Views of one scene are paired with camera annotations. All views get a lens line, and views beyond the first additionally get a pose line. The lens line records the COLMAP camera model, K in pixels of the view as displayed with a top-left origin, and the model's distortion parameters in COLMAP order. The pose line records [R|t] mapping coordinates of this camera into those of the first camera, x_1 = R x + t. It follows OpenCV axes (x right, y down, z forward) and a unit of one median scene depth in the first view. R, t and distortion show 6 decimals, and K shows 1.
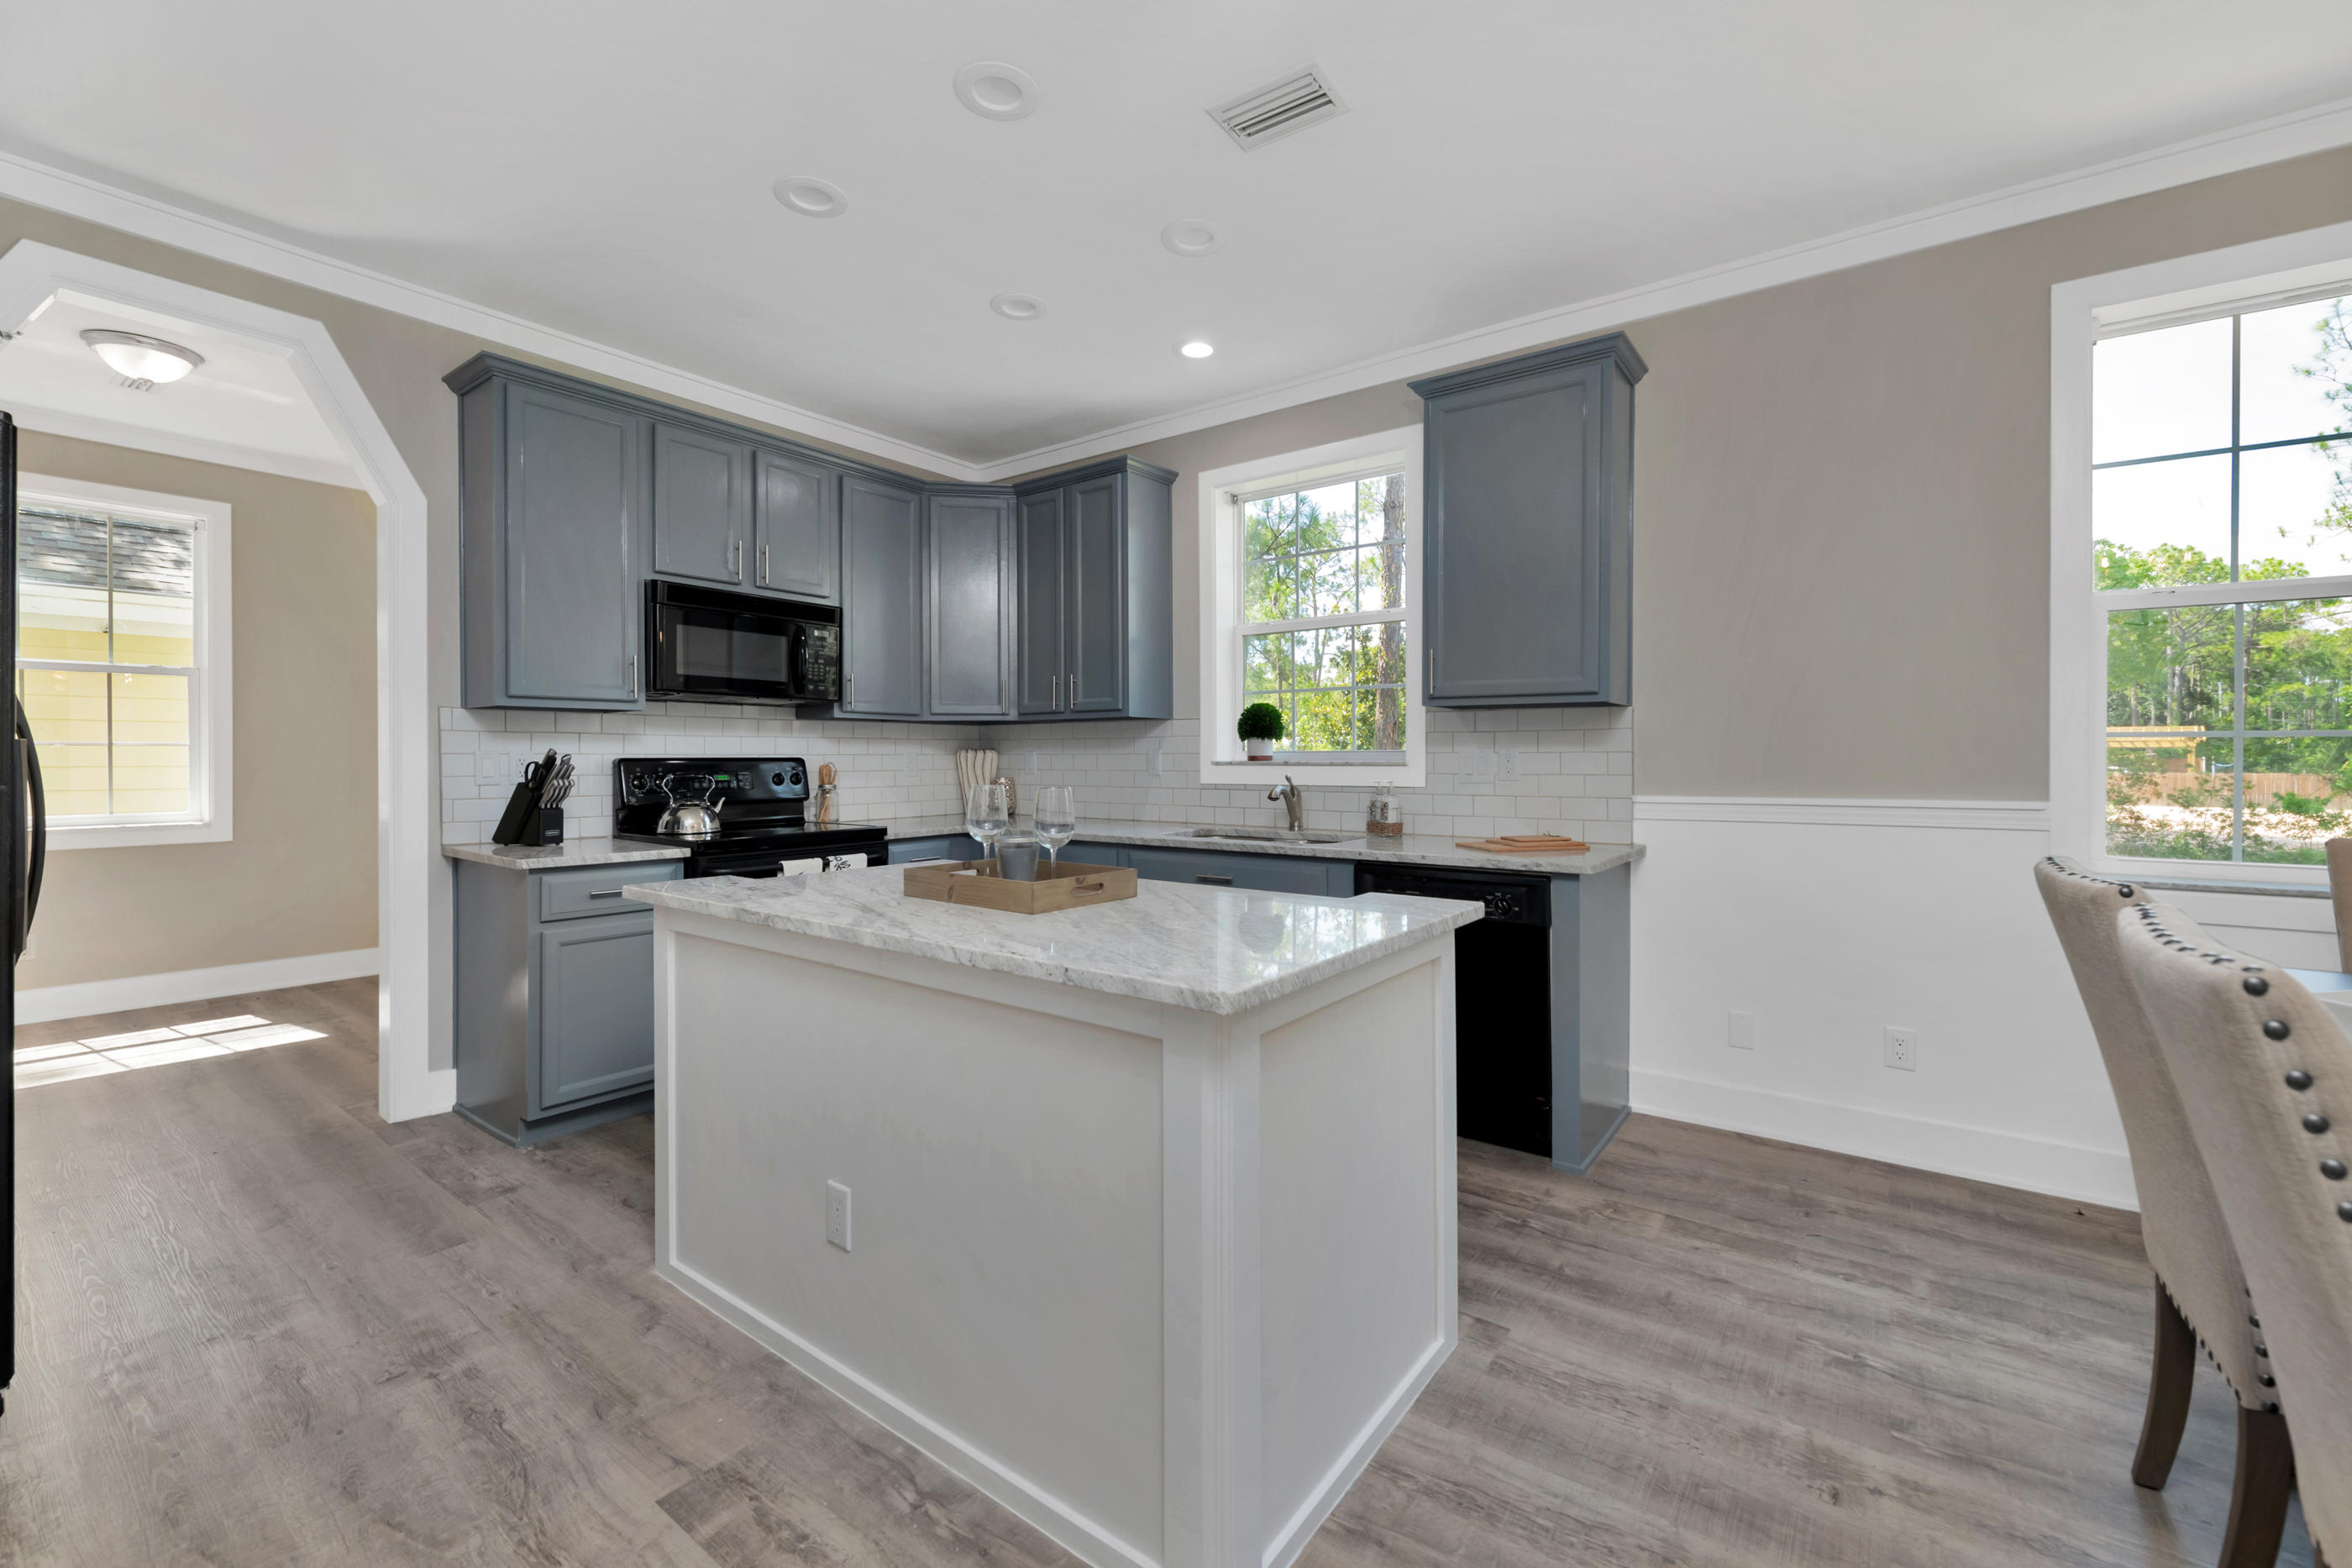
lens RADIAL K [[953.4, 0, 1211.0], [0, 953.4, 757.8], [0, 0, 1]] dist [0.000154, -0.002279]
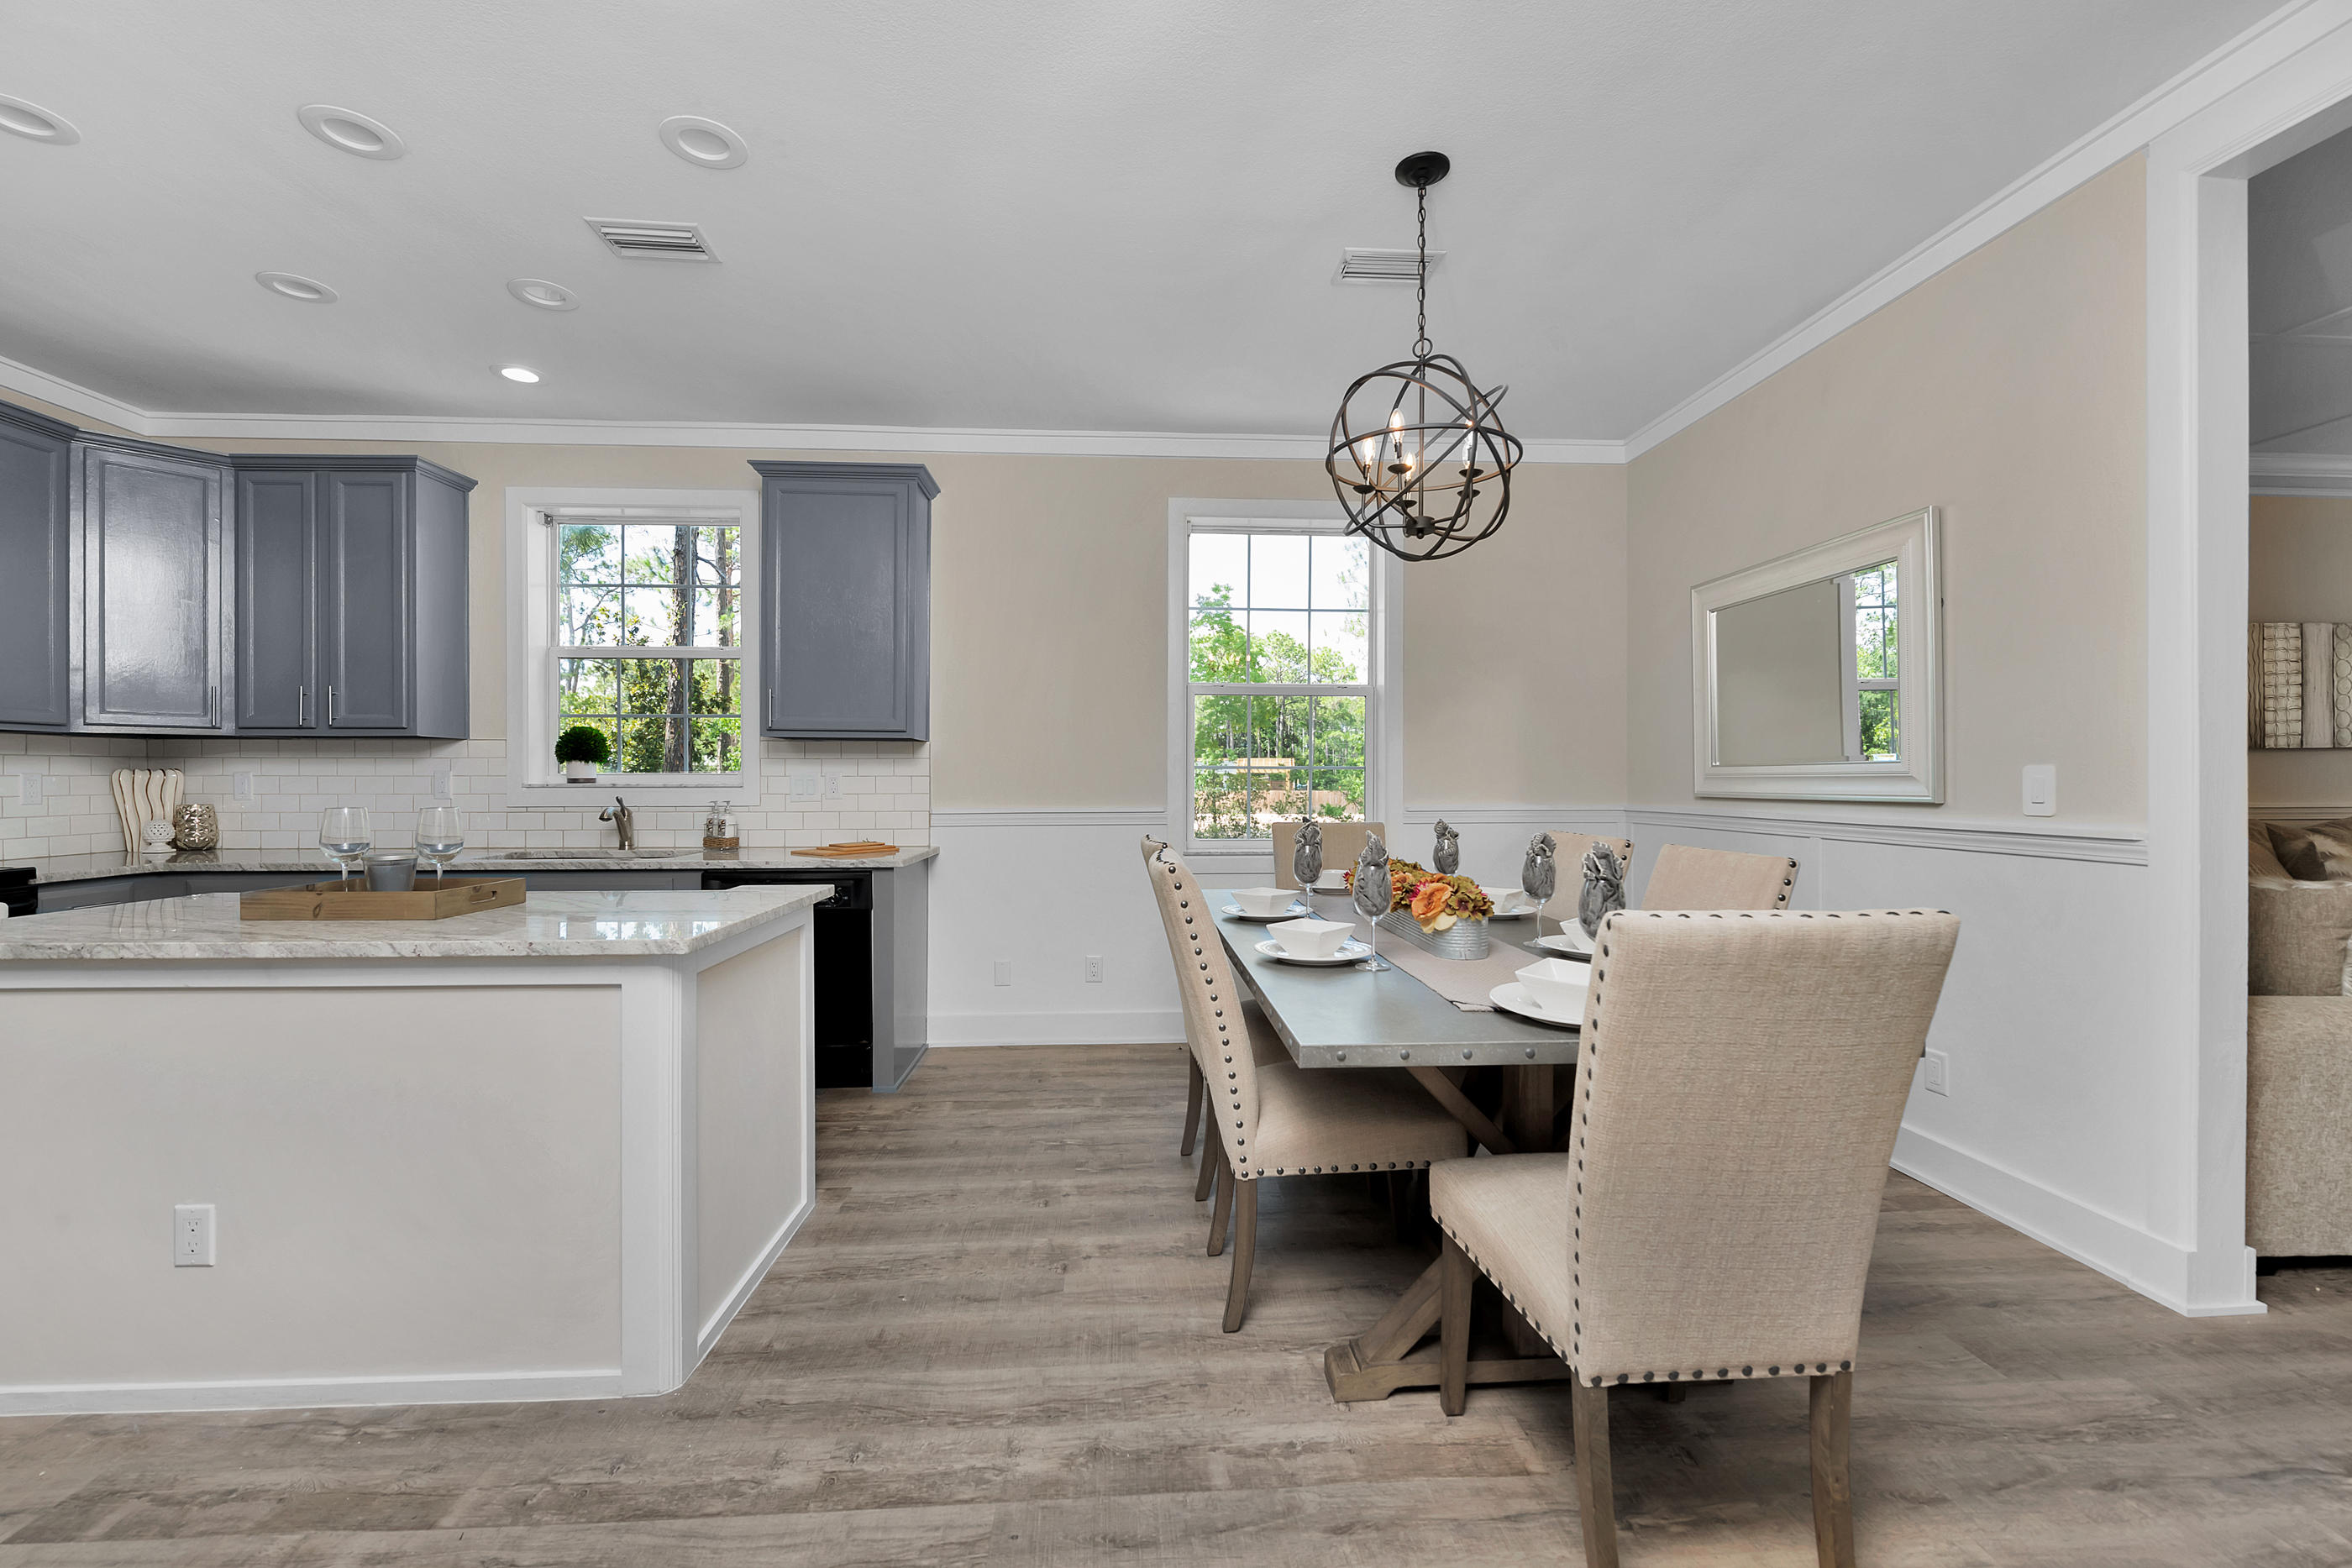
lens RADIAL K [[944.7, 0, 1186.0], [0, 944.7, 780.1], [0, 0, 1]] dist [-0.000057, -0.002186]
pose [[0.770011, 0.000787, 0.638030, -0.147928], [-0.000792, 1.000000, -0.000277, -0.000708], [-0.638030, -0.000293, 0.770011, -0.291511]]
